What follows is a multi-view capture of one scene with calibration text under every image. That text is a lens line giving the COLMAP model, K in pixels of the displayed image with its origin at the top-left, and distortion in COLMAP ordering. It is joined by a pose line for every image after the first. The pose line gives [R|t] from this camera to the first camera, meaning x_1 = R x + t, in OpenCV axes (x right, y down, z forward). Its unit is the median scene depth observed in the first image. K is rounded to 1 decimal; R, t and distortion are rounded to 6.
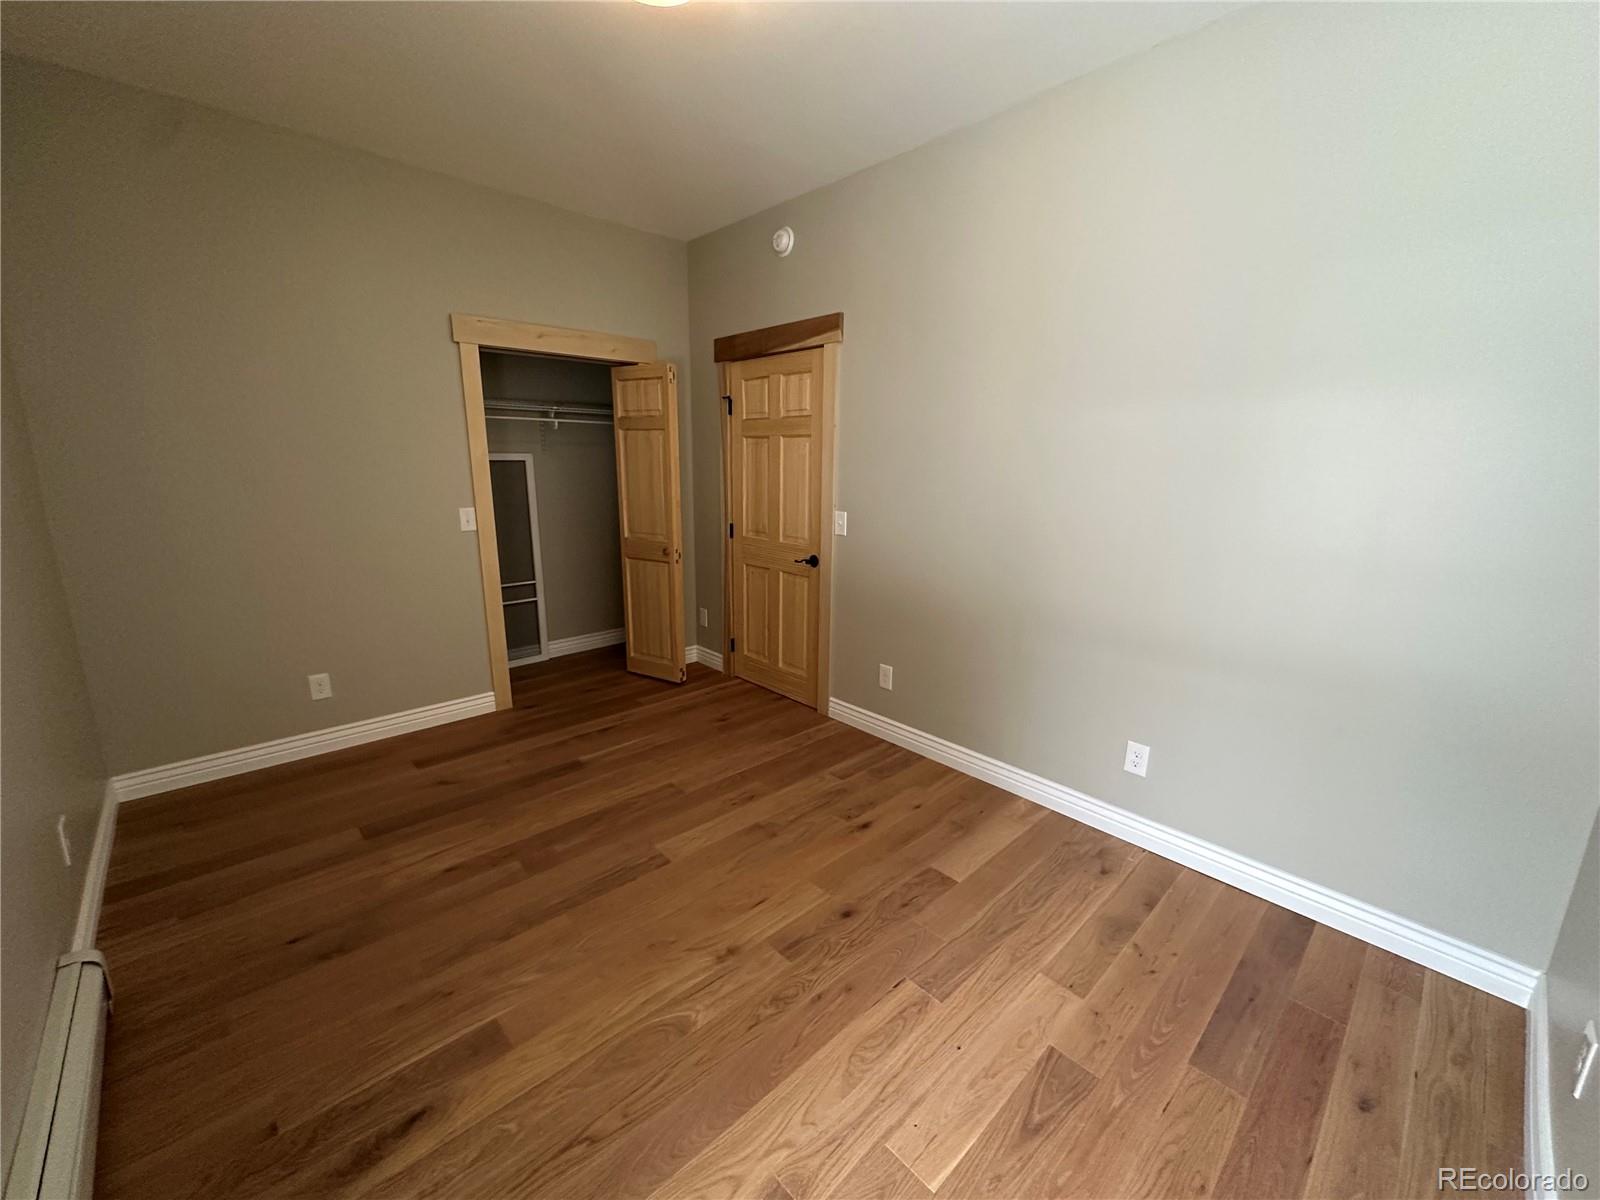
lens RADIAL K [[635.6, 0, 794.4], [0, 635.6, 599.8], [0, 0, 1]] dist [-0.000380, -0.000884]
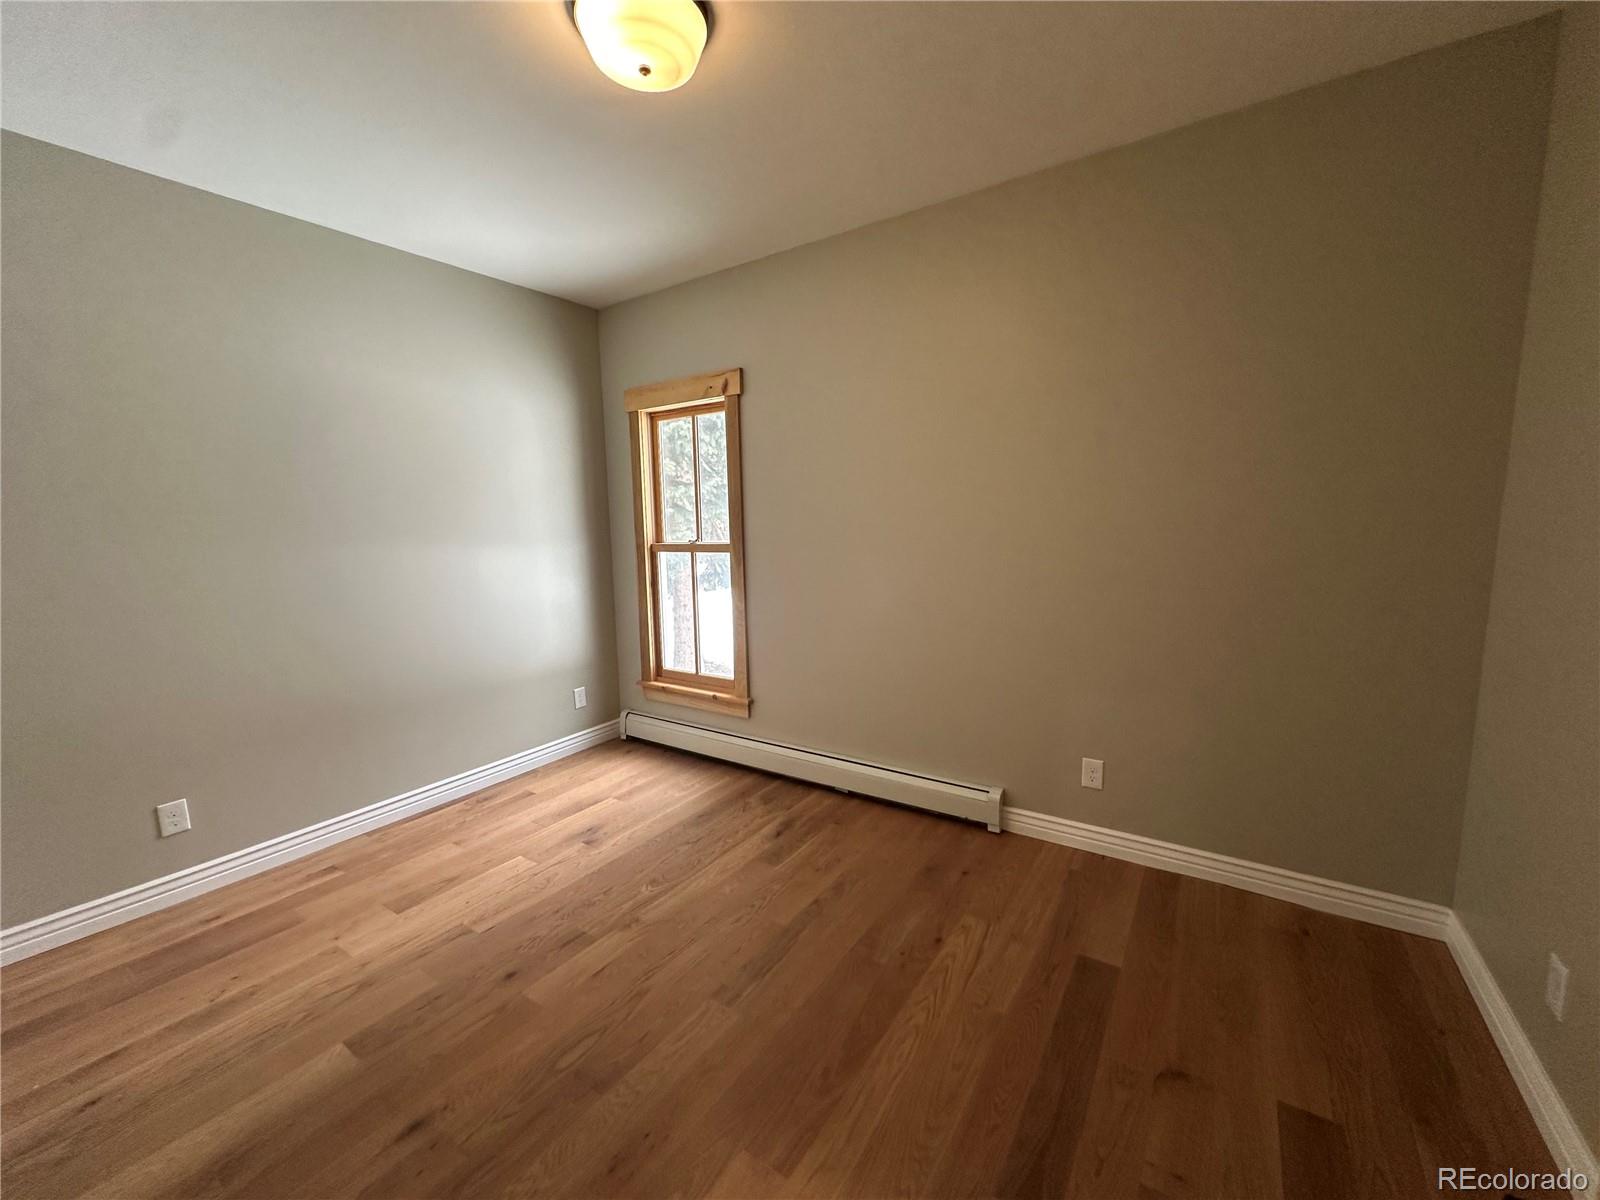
lens RADIAL K [[635.6, 0, 794.7], [0, 635.6, 600.6], [0, 0, 1]] dist [-0.000380, -0.000884]
pose [[-0.973147, 0.042046, -0.226311, -0.145574], [-0.038154, 0.940111, 0.338726, -0.395103], [0.227000, 0.338265, -0.913262, 1.759412]]
